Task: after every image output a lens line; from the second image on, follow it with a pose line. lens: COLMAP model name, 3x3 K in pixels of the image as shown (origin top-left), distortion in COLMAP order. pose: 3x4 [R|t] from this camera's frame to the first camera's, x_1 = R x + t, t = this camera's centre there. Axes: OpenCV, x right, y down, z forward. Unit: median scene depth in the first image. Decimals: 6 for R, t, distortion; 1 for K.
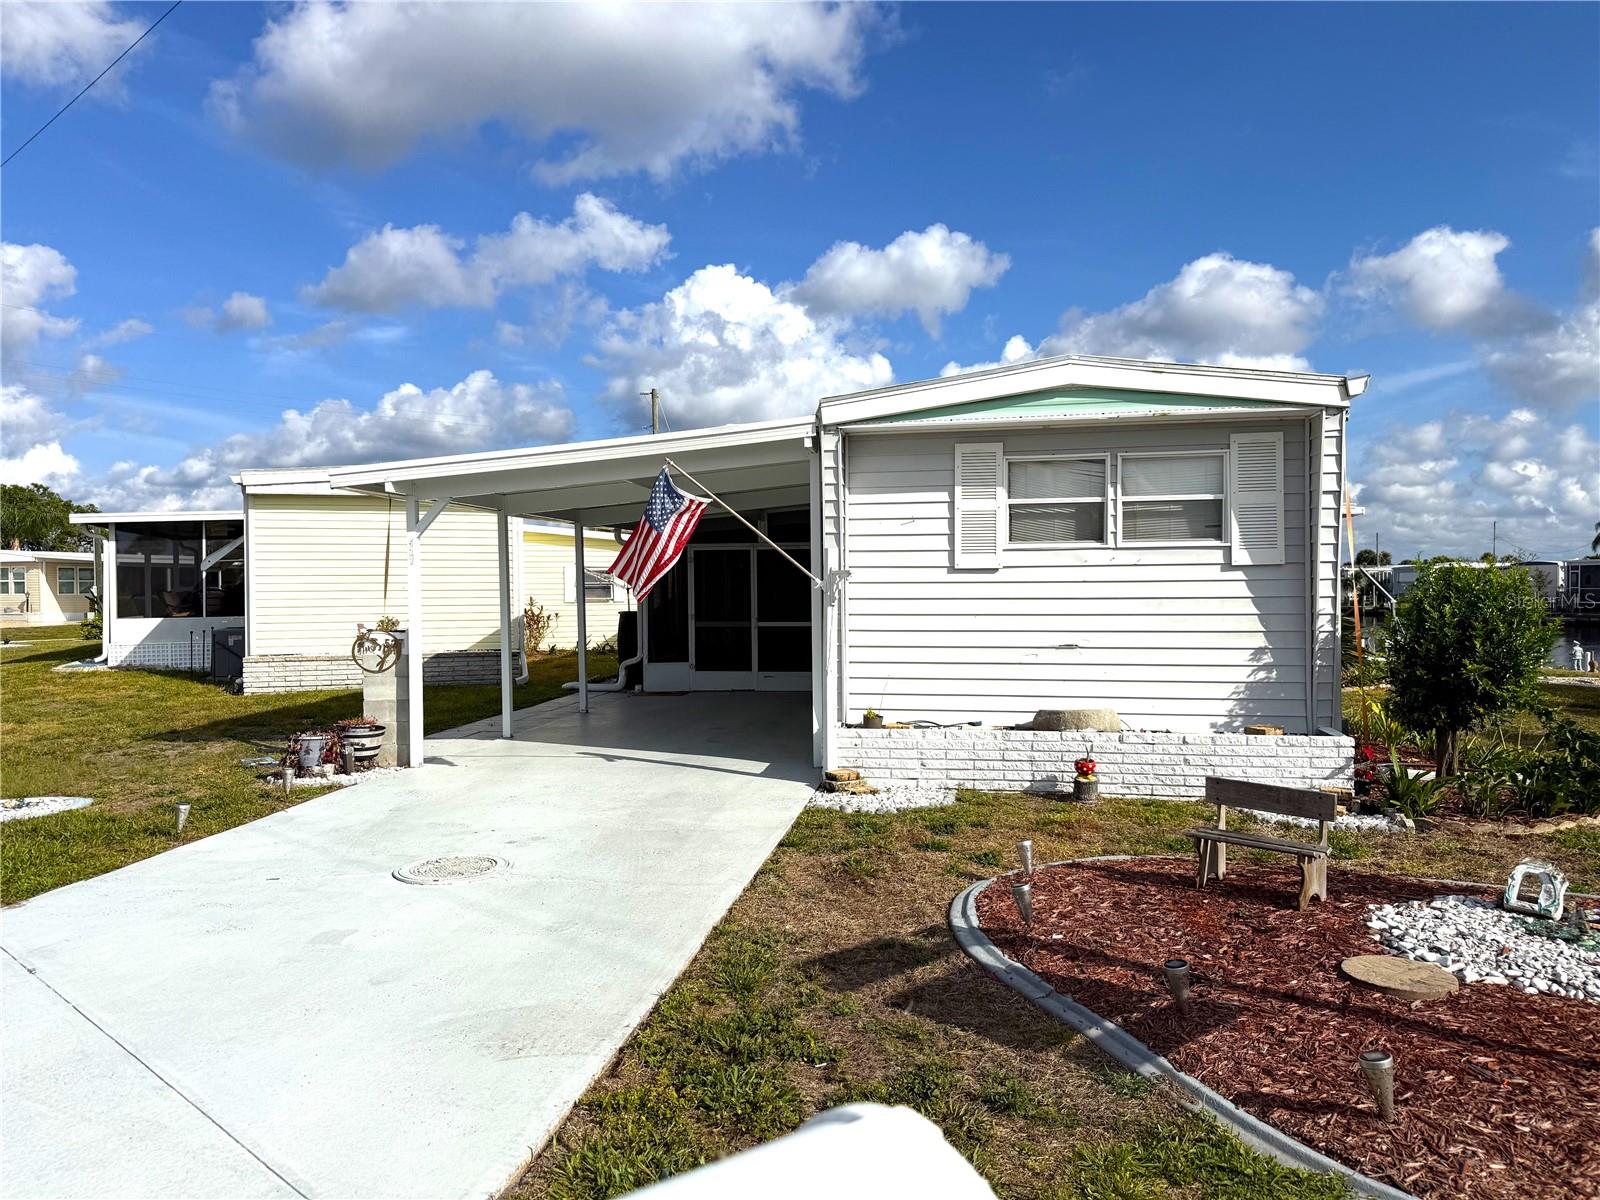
lens RADIAL K [[1123.1, 0, 800.0], [0, 1123.1, 600.0], [0, 0, 1]] dist [0.105982, -0.169692]
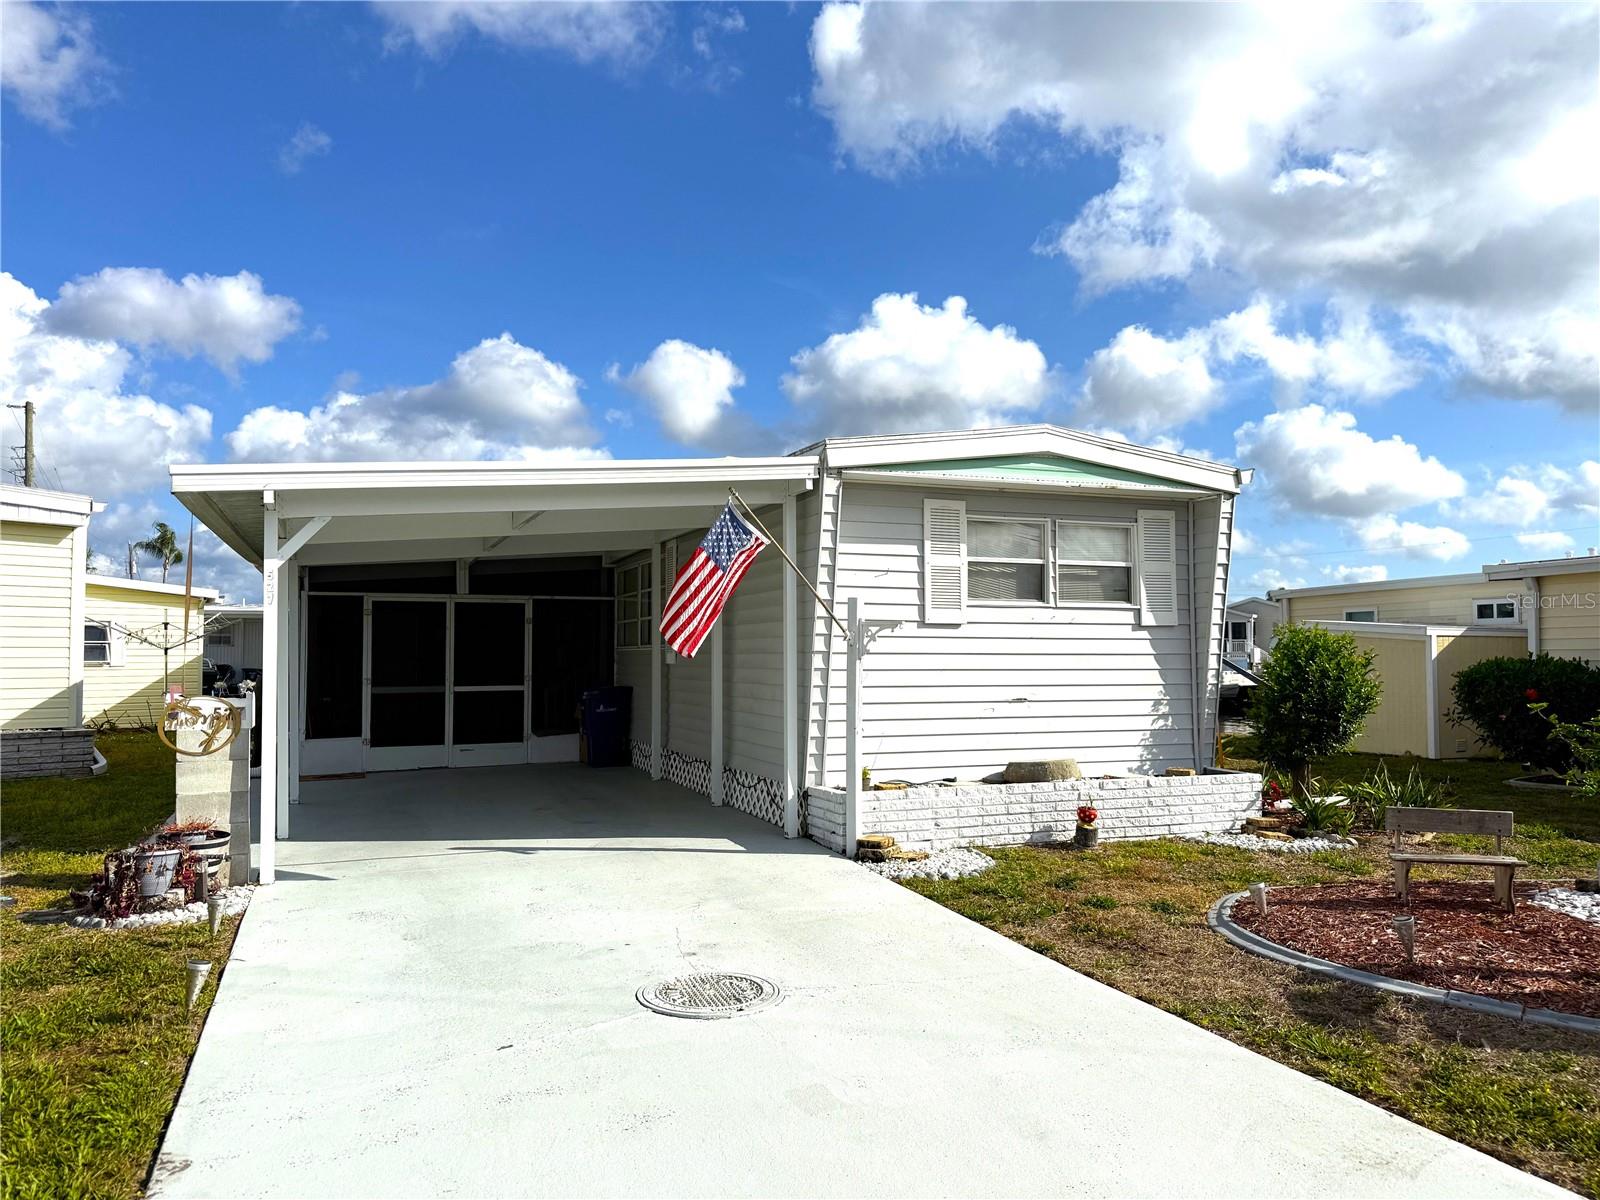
lens RADIAL K [[1123.1, 0, 800.0], [0, 1123.1, 600.0], [0, 0, 1]] dist [0.105982, -0.169692]
pose [[0.851357, 0.031726, 0.523627, -0.476055], [0.000584, 0.998112, -0.061423, 0.012411], [-0.524586, 0.052599, 0.849731, 0.215114]]
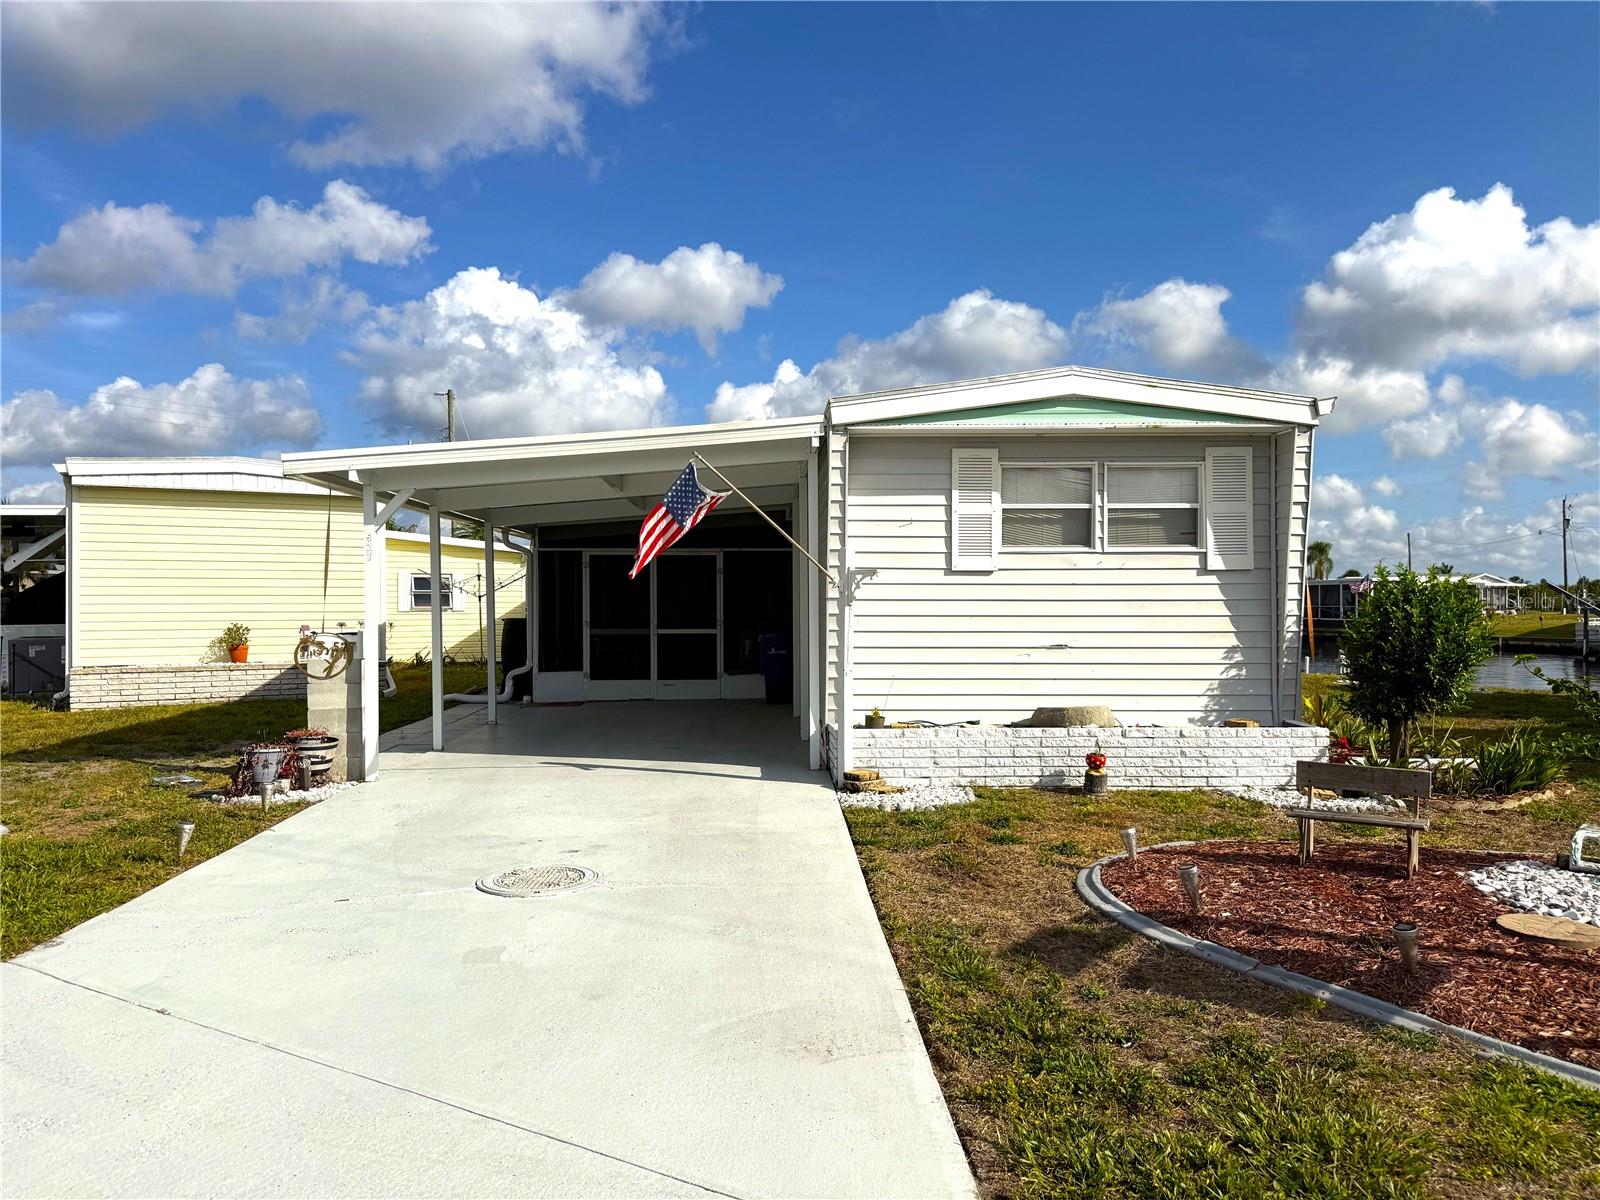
lens RADIAL K [[1123.1, 0, 800.0], [0, 1123.1, 600.0], [0, 0, 1]] dist [0.105982, -0.169692]
pose [[0.979005, 0.005897, 0.203753, -0.204992], [-0.003125, 0.999898, -0.013923, 0.013335], [-0.203814, 0.012994, 0.978923, 0.030504]]
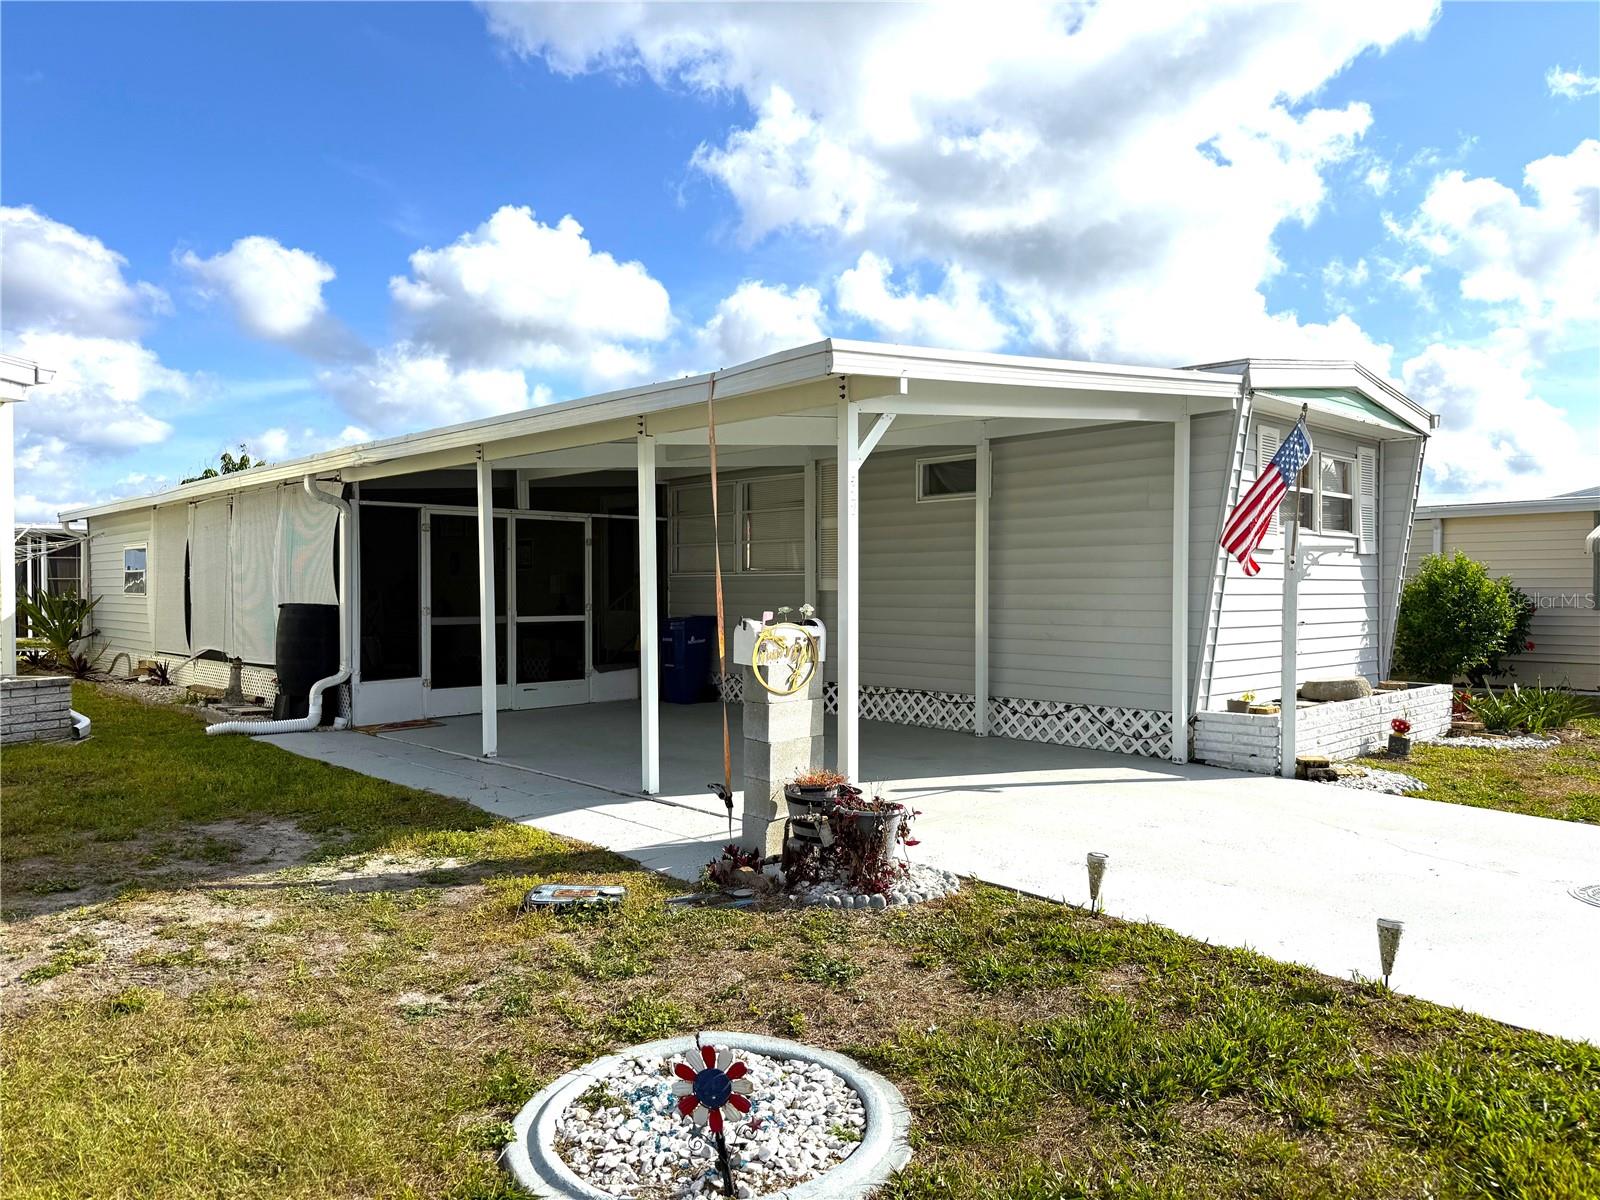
lens RADIAL K [[1112.7, 0, 800.0], [0, 1112.7, 600.0], [0, 0, 1]] dist [0.110949, -0.166355]
pose [[0.601321, -0.001607, 0.799006, -0.915196], [0.003401, 0.999994, -0.000548, 0.017104], [-0.799000, 0.003047, 0.601323, 0.720770]]
